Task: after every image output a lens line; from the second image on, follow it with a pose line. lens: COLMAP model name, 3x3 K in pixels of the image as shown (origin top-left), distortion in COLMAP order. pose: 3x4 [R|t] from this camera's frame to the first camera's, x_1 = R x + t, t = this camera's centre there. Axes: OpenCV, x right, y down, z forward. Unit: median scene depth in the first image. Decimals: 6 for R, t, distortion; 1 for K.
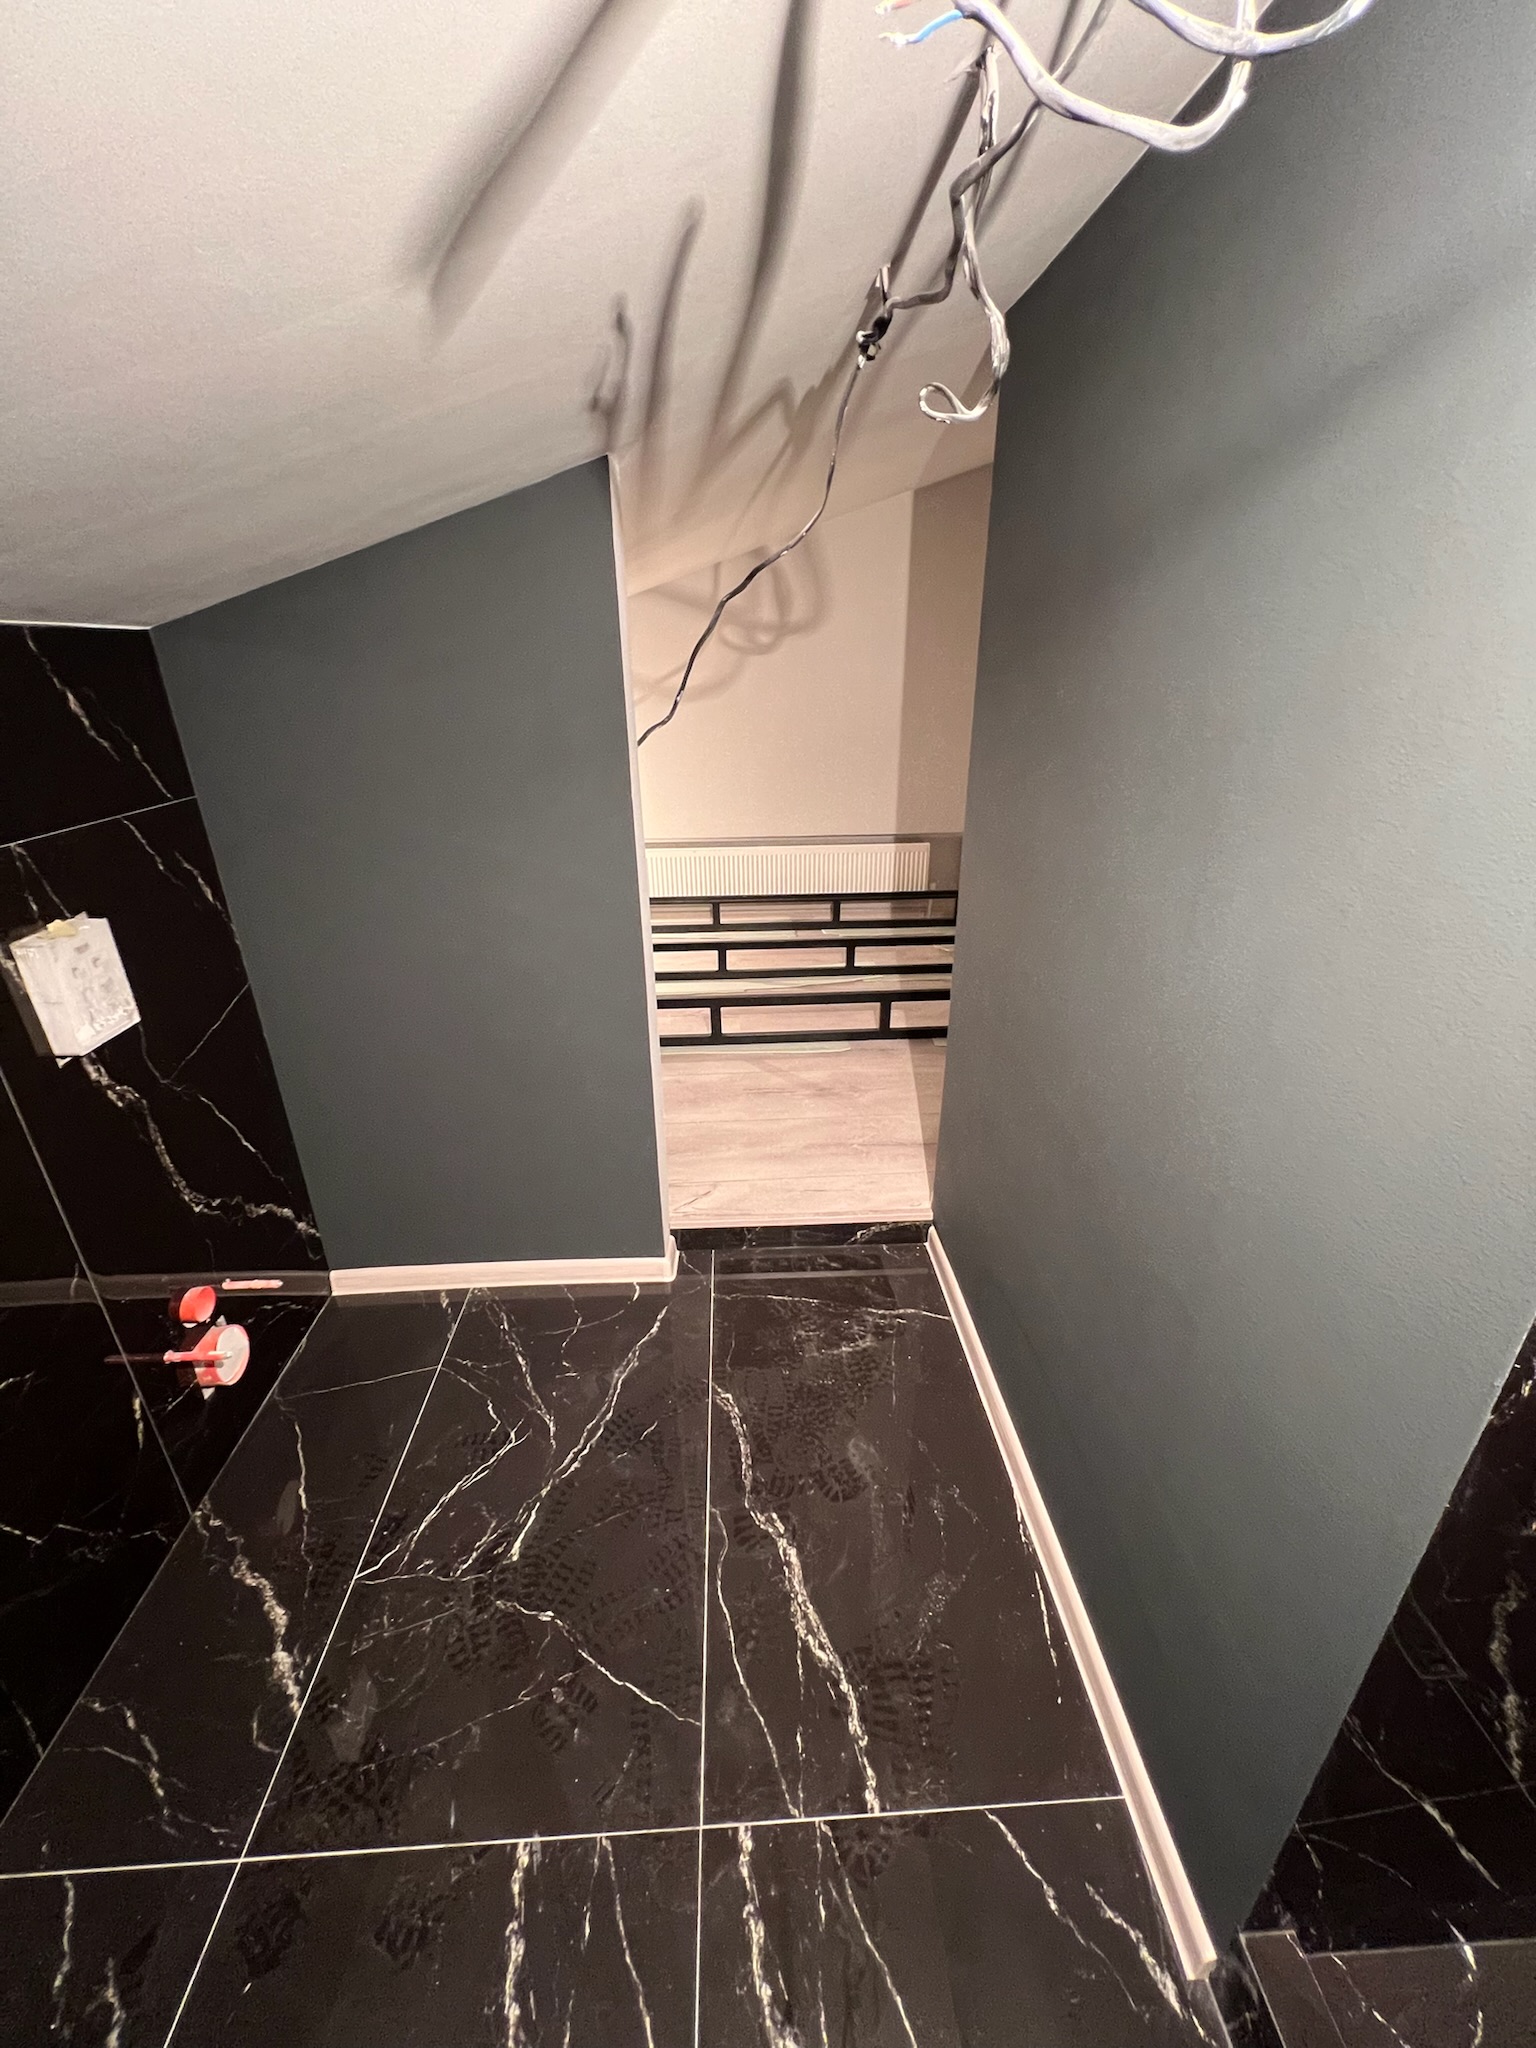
lens RADIAL K [[824.3, 0, 762.2], [0, 824.3, 1014.2], [0, 0, 1]] dist [-0.000854, 0.000151]
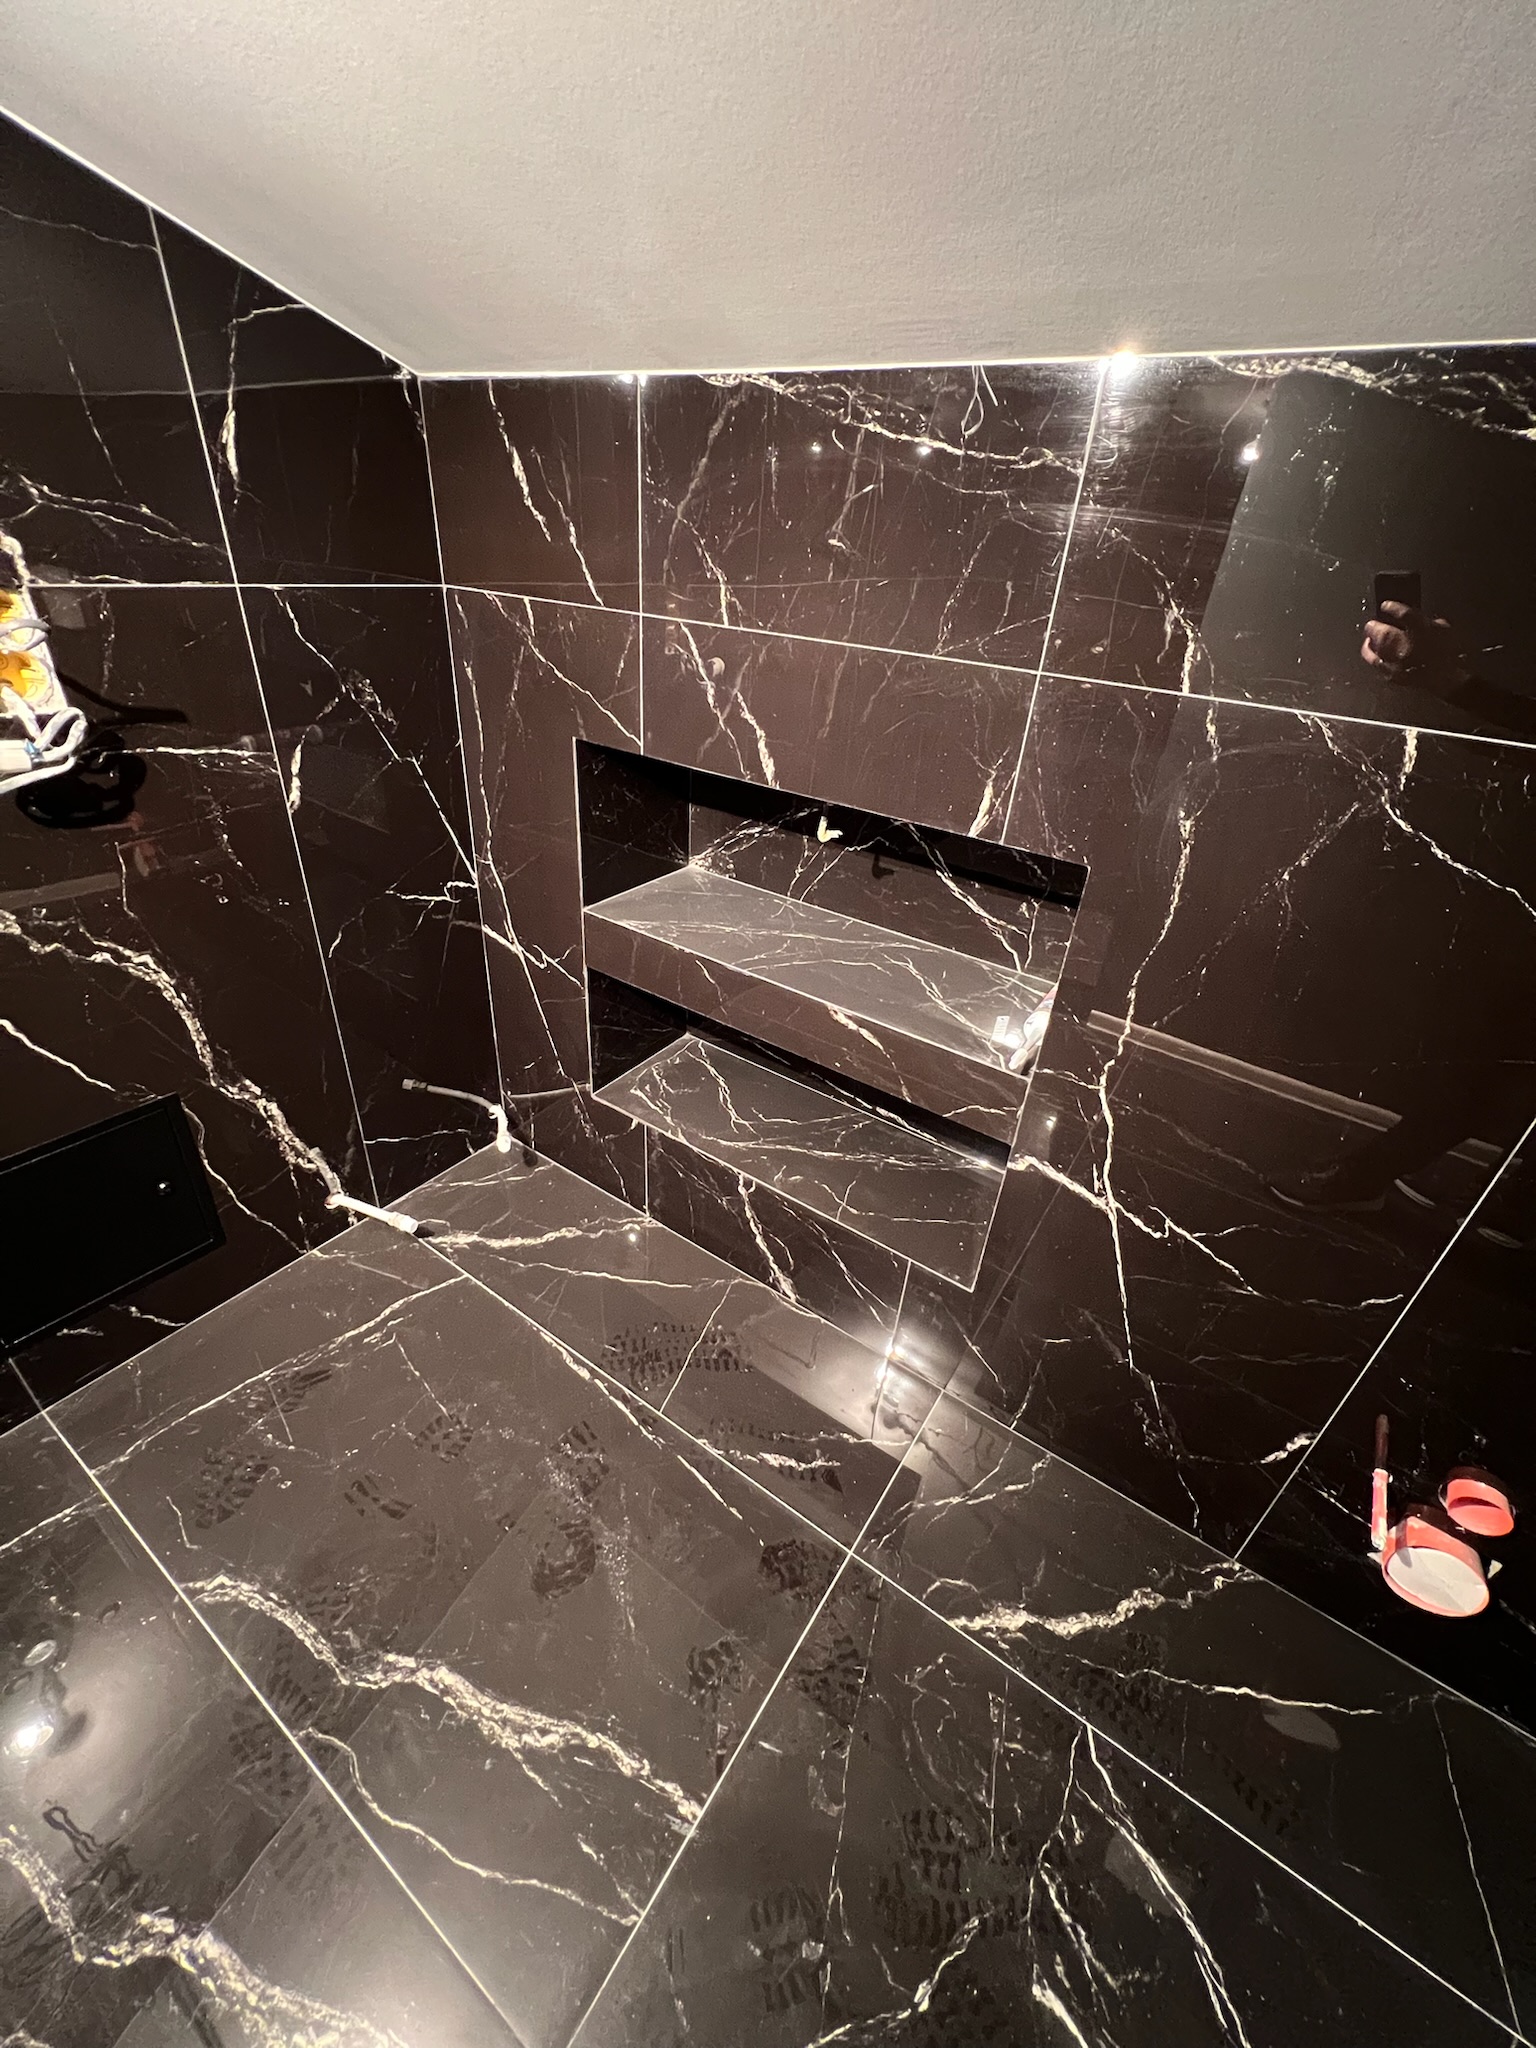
lens RADIAL K [[824.3, 0, 775.4], [0, 824.3, 1023.6], [0, 0, 1]] dist [-0.000854, 0.000151]
pose [[-0.594648, 0.384749, -0.705948, -0.028582], [-0.378491, 0.640707, 0.668011, -0.138966], [0.709322, 0.664426, -0.235371, 0.532422]]
